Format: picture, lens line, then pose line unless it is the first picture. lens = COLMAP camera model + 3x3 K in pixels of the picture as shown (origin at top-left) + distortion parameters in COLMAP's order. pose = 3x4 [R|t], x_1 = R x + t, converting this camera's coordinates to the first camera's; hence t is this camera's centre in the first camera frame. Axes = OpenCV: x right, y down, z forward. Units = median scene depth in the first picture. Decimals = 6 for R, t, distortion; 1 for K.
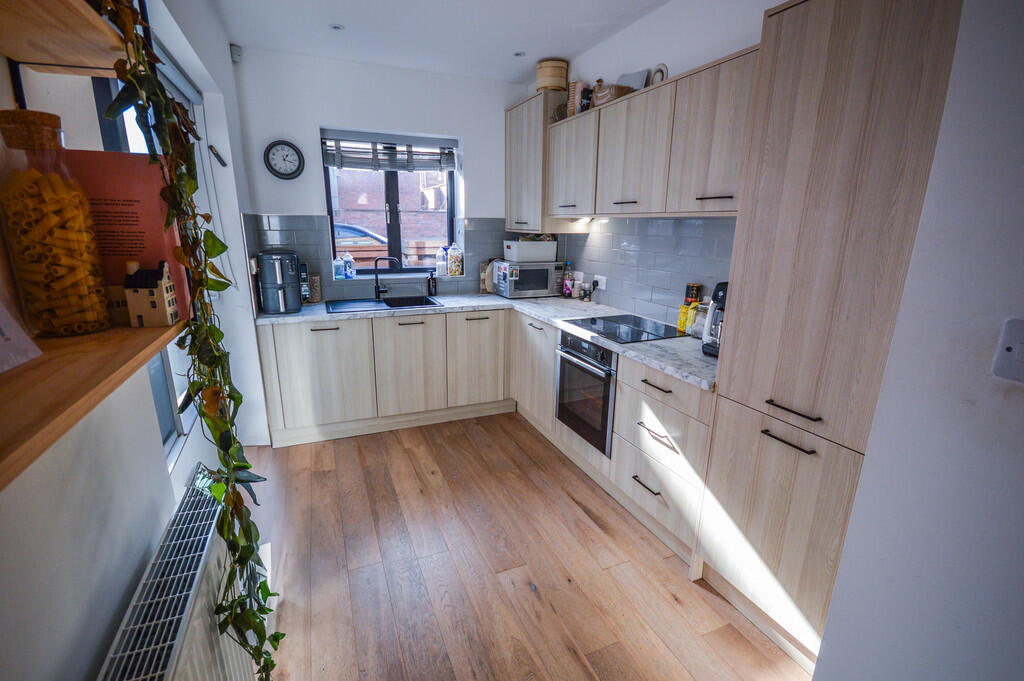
lens RADIAL K [[464.6, 0, 508.0], [0, 464.6, 347.0], [0, 0, 1]] dist [0.007978, -0.012271]
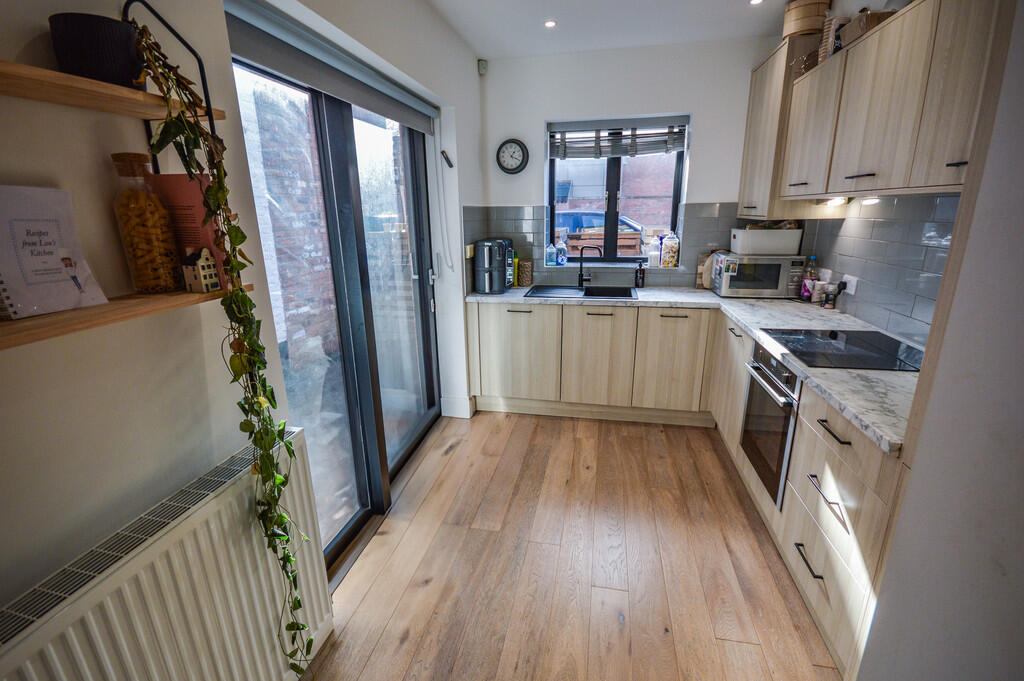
lens RADIAL K [[468.1, 0, 496.0], [0, 468.1, 345.2], [0, 0, 1]] dist [0.001021, -0.000006]
pose [[0.817968, 0.136542, -0.558825, 0.167023], [-0.124858, 0.990405, 0.059235, -0.016150], [0.561551, 0.021321, 0.827167, 0.059943]]
